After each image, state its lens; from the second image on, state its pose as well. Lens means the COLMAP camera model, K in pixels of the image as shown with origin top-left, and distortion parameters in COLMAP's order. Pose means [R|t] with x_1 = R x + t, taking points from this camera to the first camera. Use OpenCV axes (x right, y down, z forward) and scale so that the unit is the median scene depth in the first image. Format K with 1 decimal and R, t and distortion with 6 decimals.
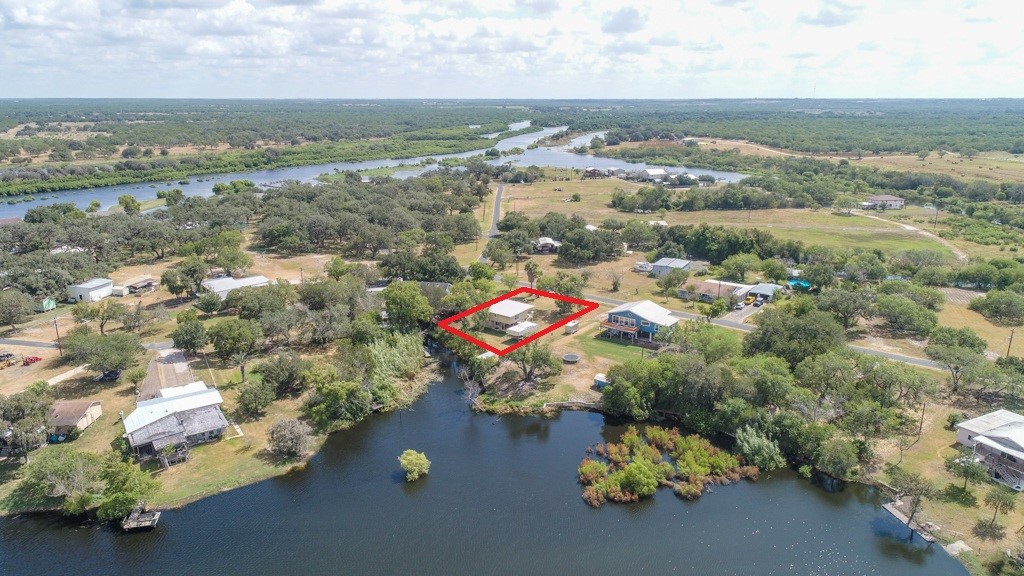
lens RADIAL K [[706.0, 0, 512.0], [0, 706.0, 288.0], [0, 0, 1]] dist [0.003792, 0.000553]
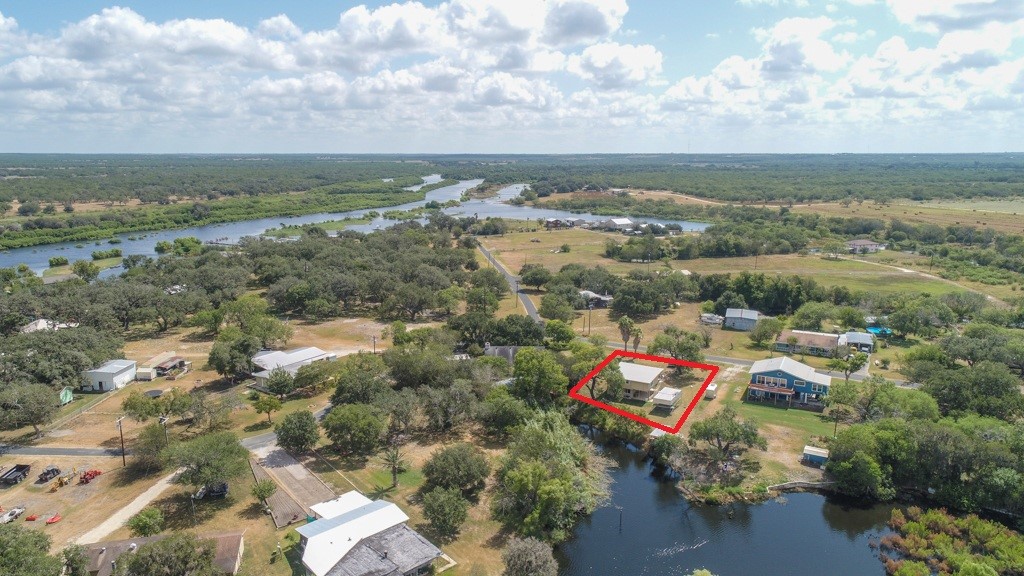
lens RADIAL K [[697.1, 0, 512.0], [0, 697.1, 288.0], [0, 0, 1]] dist [0.005720, 0.000808]
pose [[0.987251, -0.030602, 0.156204, -0.222608], [0.041733, 0.996779, -0.068489, -0.018478], [-0.153604, 0.074135, 0.985347, 0.113858]]
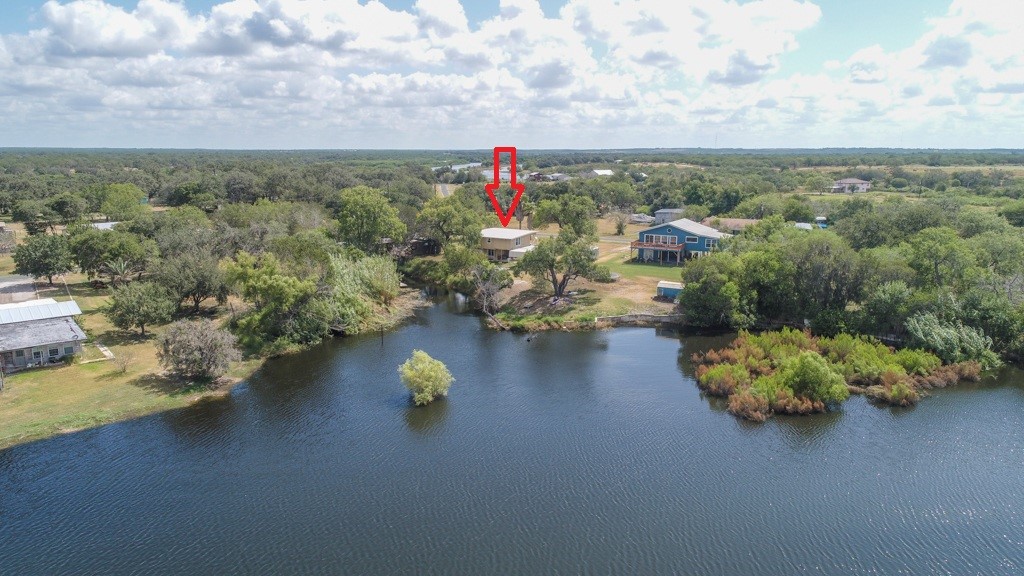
lens RADIAL K [[688.2, 0, 512.0], [0, 688.2, 288.0], [0, 0, 1]] dist [0.006276, -0.003524]
pose [[0.993778, -0.024451, 0.108667, -0.060101], [0.032372, 0.996898, -0.071735, 0.104829], [-0.106576, 0.074807, 0.991487, 0.206977]]
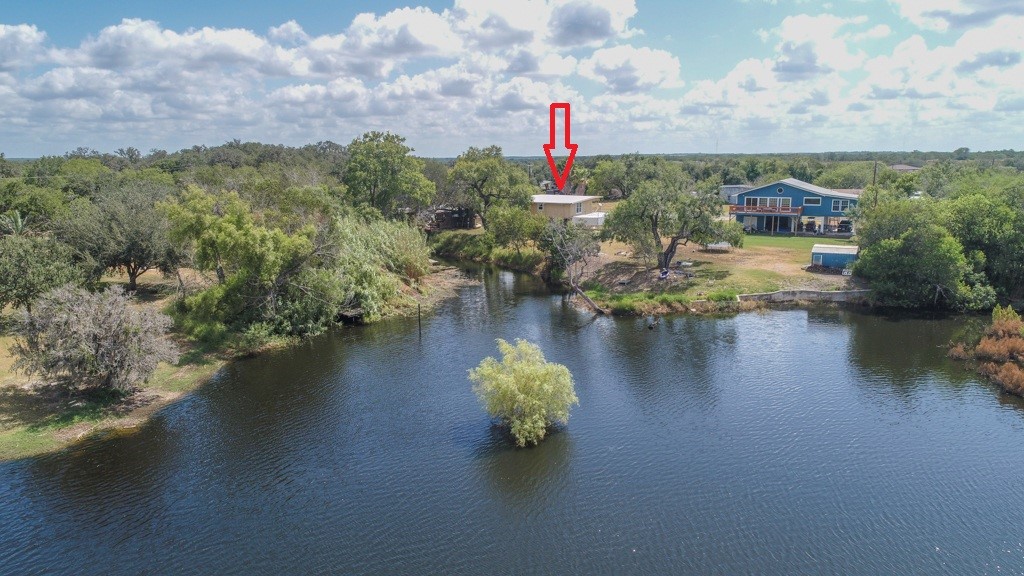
lens RADIAL K [[688.2, 0, 512.0], [0, 688.2, 288.0], [0, 0, 1]] dist [0.006276, -0.003524]
pose [[0.993397, -0.031616, 0.110284, -0.082581], [0.041016, 0.995618, -0.084037, 0.110549], [-0.107144, 0.088006, 0.990341, 0.339687]]
